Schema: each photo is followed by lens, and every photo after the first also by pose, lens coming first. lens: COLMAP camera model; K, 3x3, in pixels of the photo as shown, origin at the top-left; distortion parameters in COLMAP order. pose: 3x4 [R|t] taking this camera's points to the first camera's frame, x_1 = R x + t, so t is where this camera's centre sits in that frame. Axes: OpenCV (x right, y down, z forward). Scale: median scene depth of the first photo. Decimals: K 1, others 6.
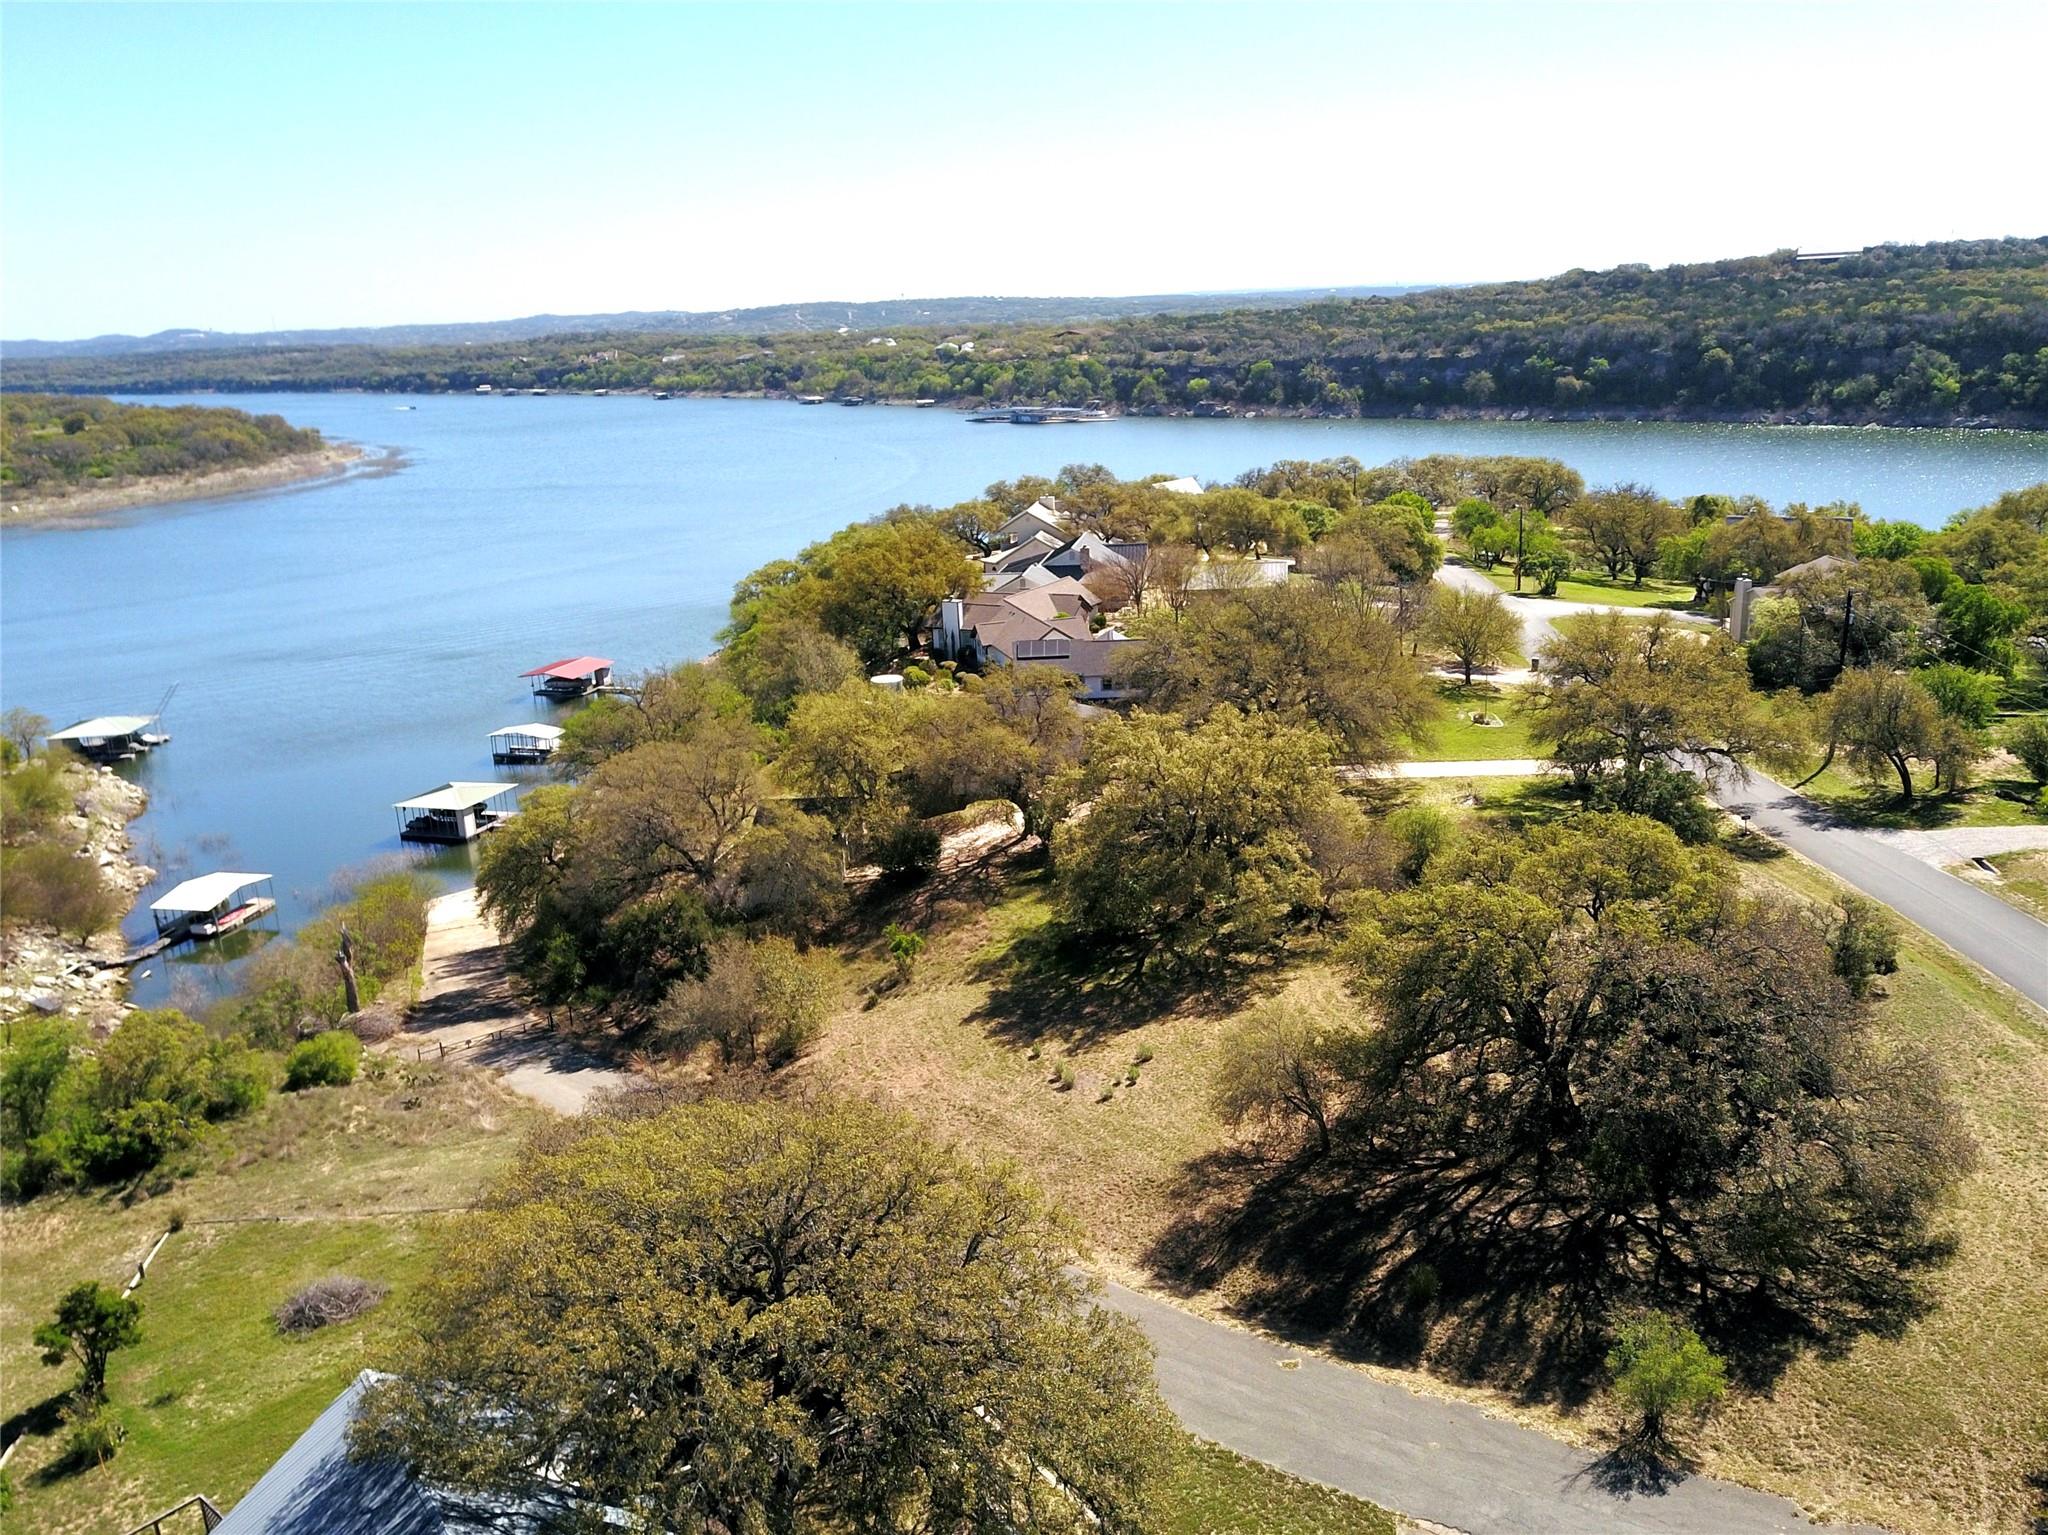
lens RADIAL K [[1664.2, 0, 1029.8], [0, 1664.2, 772.3], [0, 0, 1]] dist [0.011837, 0.010541]
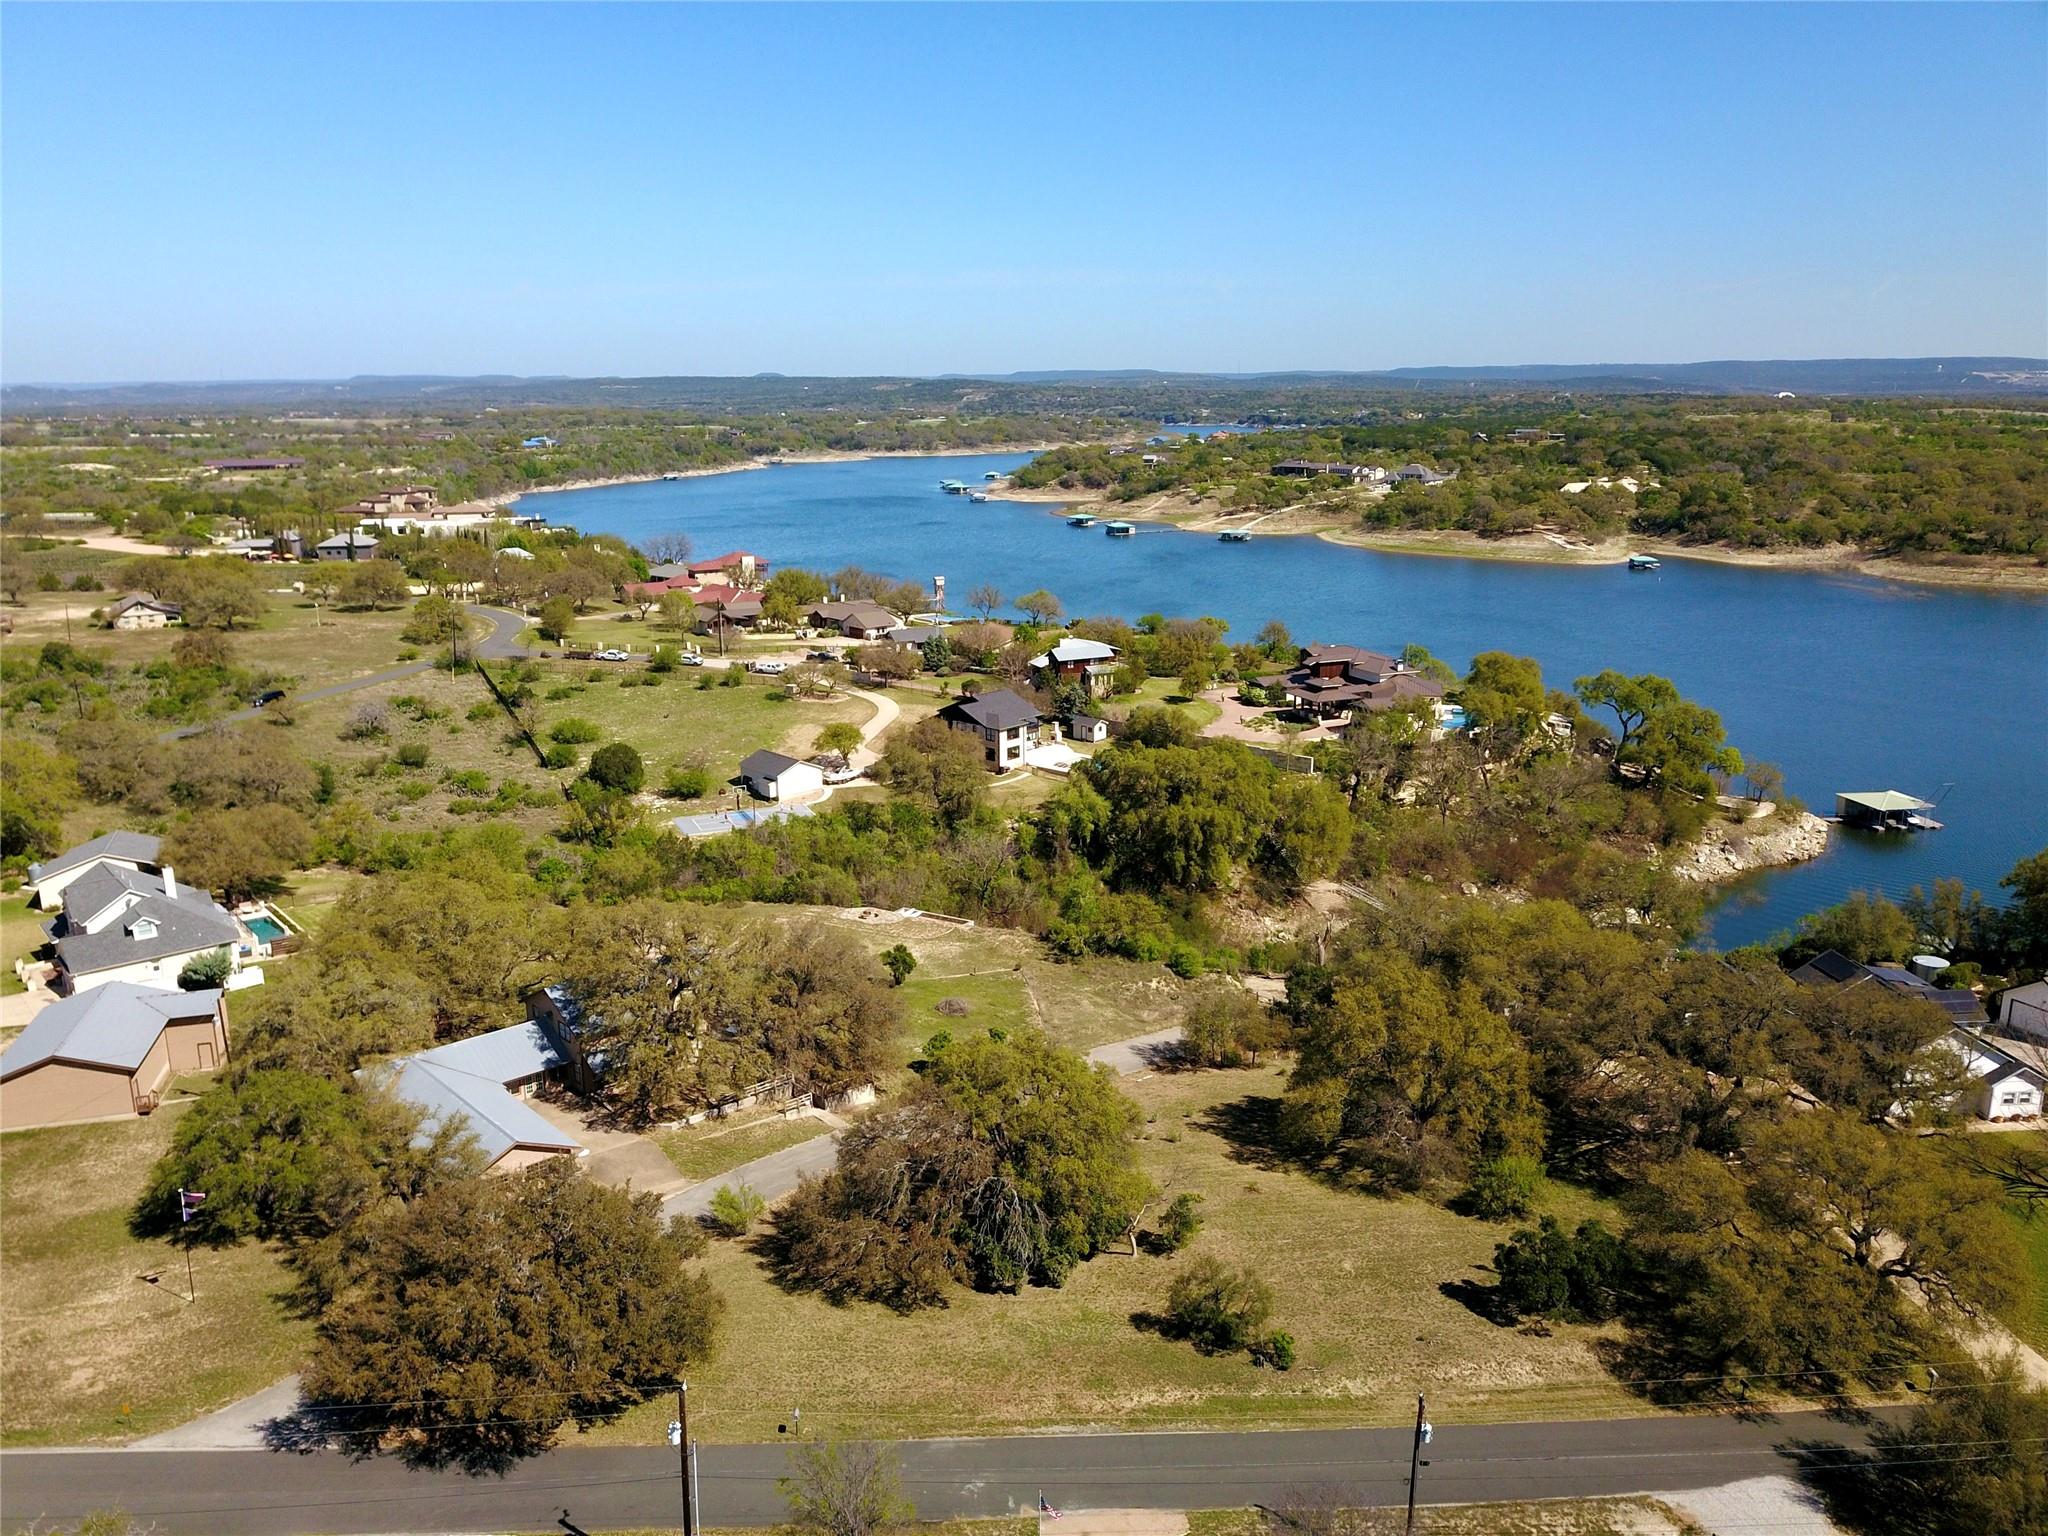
lens RADIAL K [[1570.1, 0, 1029.7], [0, 1570.1, 765.0], [0, 0, 1]] dist [0.023266, -0.024285]
pose [[0.131700, 0.283189, -0.949978, 0.147926], [-0.271693, 0.931940, 0.240145, -0.051311], [0.953330, 0.226476, 0.199677, 0.055642]]
